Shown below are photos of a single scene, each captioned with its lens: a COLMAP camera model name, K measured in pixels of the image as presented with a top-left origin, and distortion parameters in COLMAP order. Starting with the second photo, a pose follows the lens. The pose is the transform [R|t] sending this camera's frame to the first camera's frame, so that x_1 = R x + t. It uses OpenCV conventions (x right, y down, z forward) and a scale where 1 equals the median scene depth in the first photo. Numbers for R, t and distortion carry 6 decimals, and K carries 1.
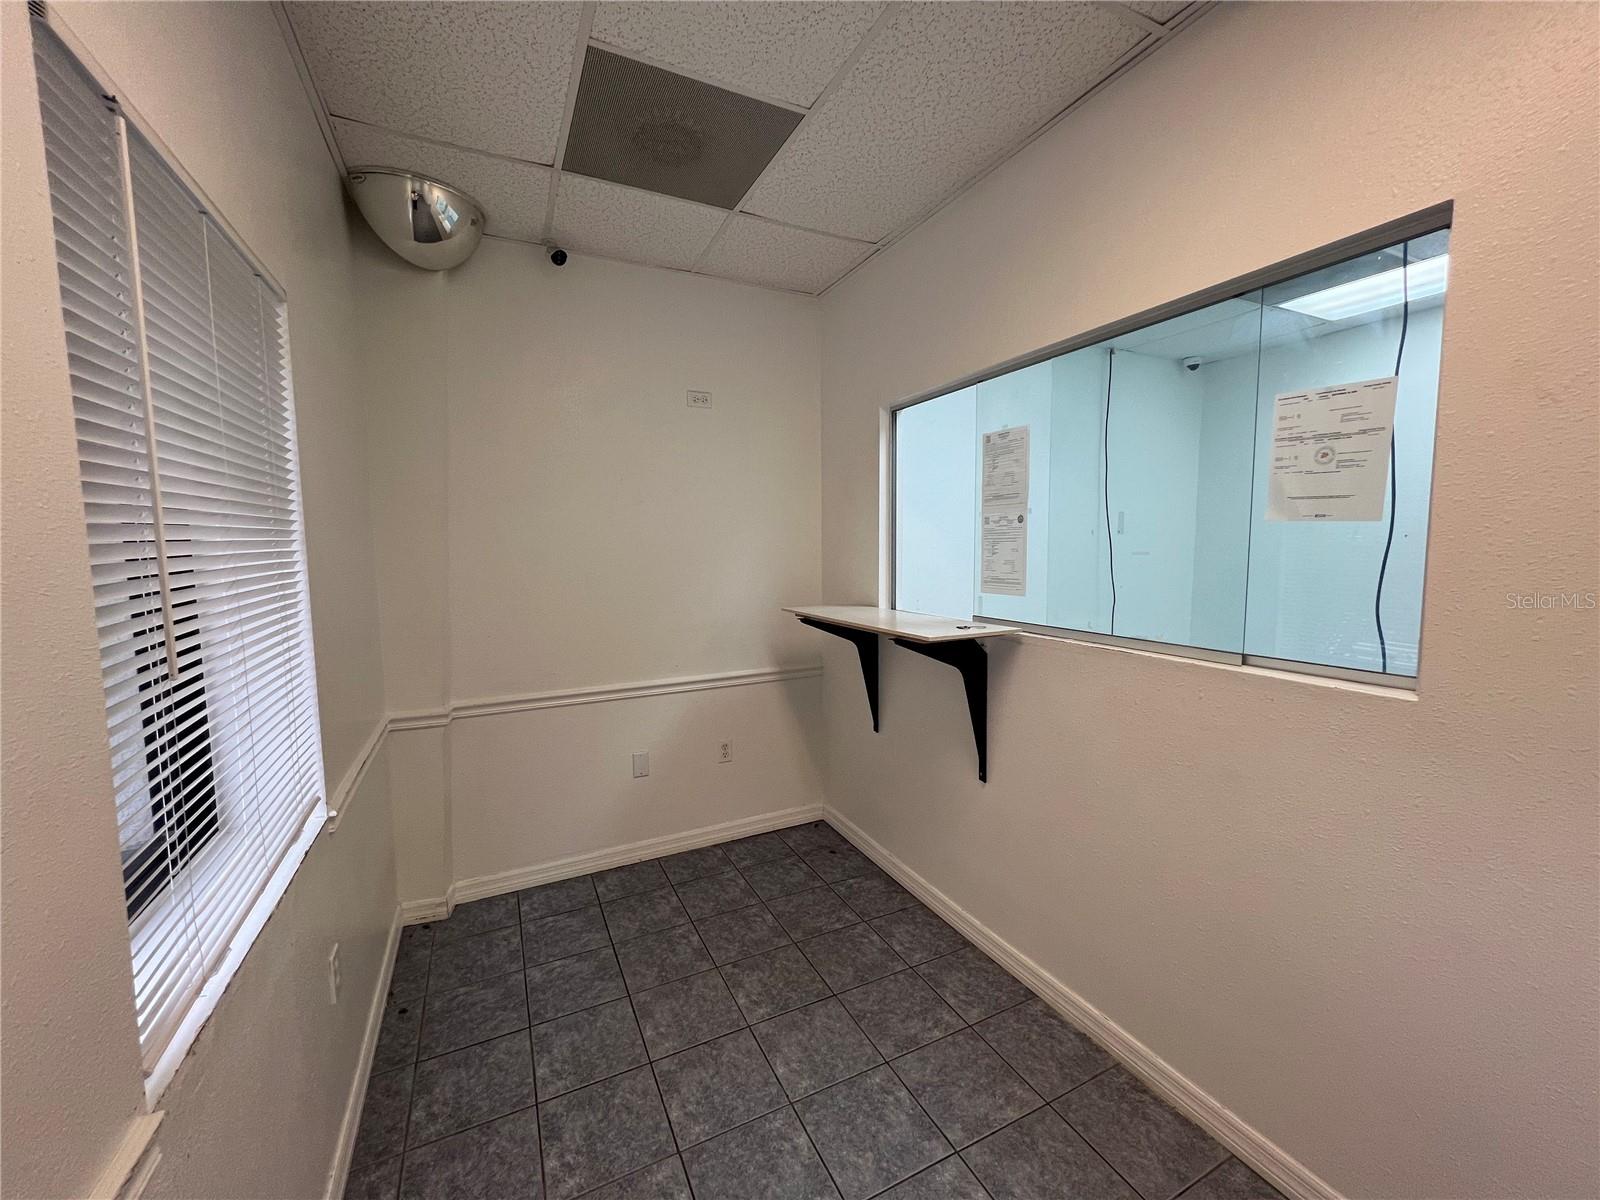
lens RADIAL K [[640.5, 0, 794.7], [0, 640.5, 609.9], [0, 0, 1]] dist [0.014690, 0.000098]
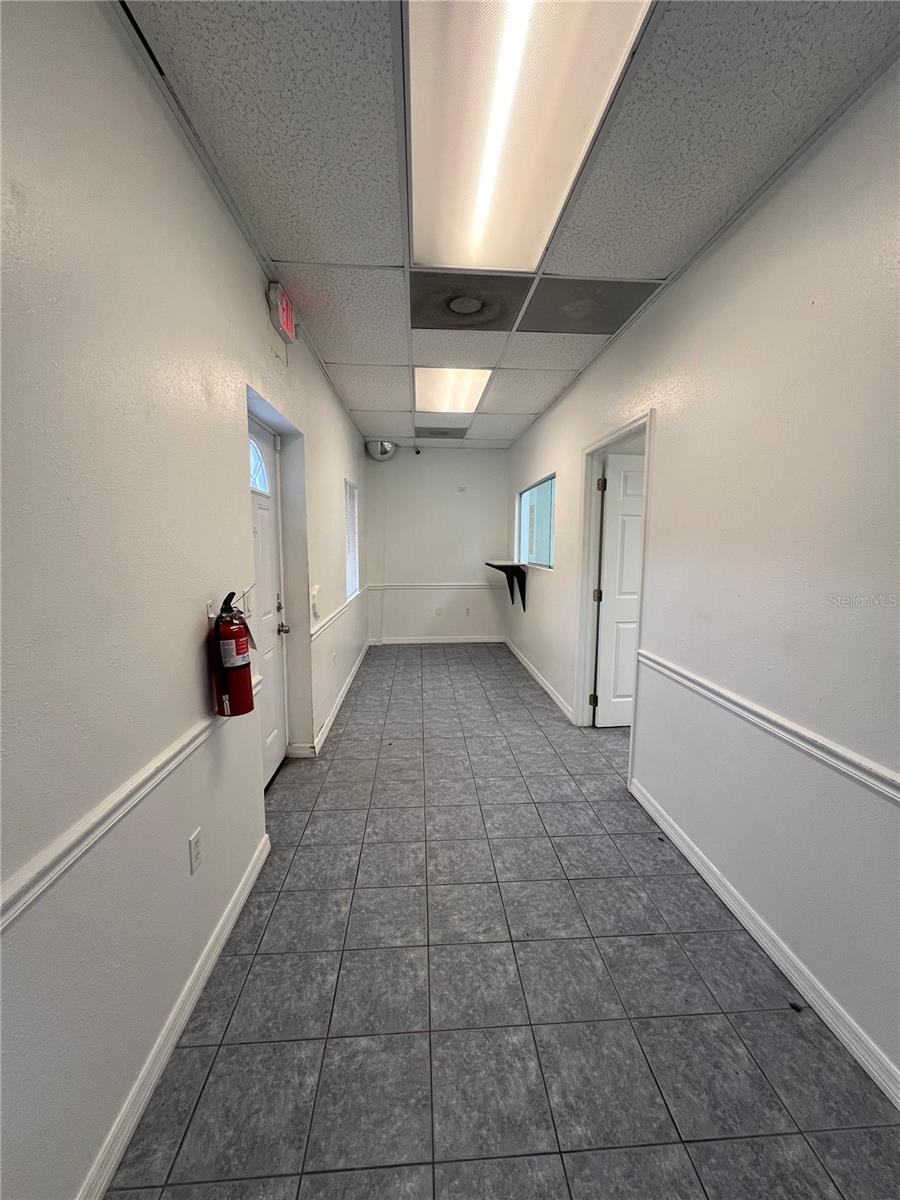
lens RADIAL K [[480.4, 0, 451.6], [0, 480.4, 595.7], [0, 0, 1]] dist [0.014690, 0.000098]
pose [[0.927806, 0.056708, -0.368727, 0.695965], [-0.045020, 0.998176, 0.040234, 0.079436], [0.370336, -0.020729, 0.928666, -1.164052]]
